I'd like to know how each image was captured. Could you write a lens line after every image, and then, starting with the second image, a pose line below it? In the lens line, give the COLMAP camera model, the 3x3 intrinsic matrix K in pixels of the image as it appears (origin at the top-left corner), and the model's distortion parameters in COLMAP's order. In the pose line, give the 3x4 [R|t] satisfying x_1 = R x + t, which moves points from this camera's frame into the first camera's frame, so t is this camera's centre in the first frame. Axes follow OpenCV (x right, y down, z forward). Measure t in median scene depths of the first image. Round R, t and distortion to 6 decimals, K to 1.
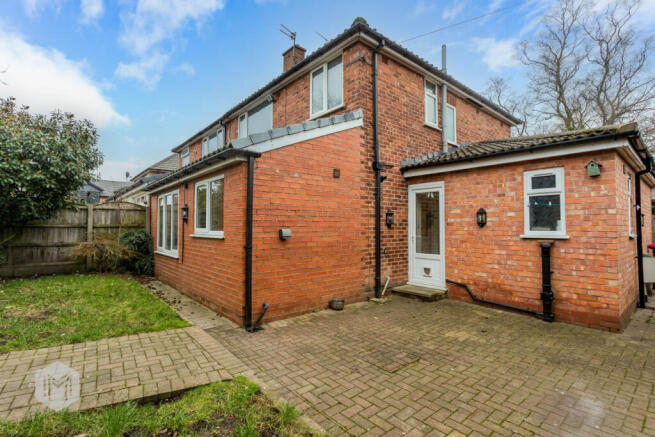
lens RADIAL K [[314.9, 0, 324.6], [0, 314.9, 220.2], [0, 0, 1]] dist [-0.003483, 0.001744]
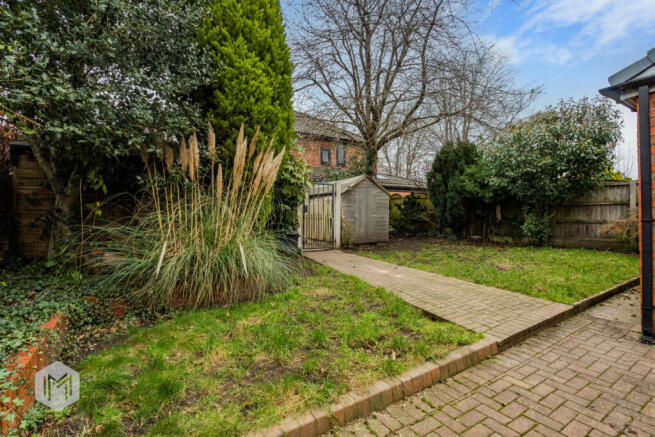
lens RADIAL K [[314.9, 0, 325.5], [0, 314.9, 219.1], [0, 0, 1]] dist [-0.003483, 0.001744]
pose [[-0.134746, 0.007030, -0.990855, 0.709618], [0.034093, 0.999416, 0.002454, 0.080496], [0.990294, -0.033450, -0.134907, 0.547381]]
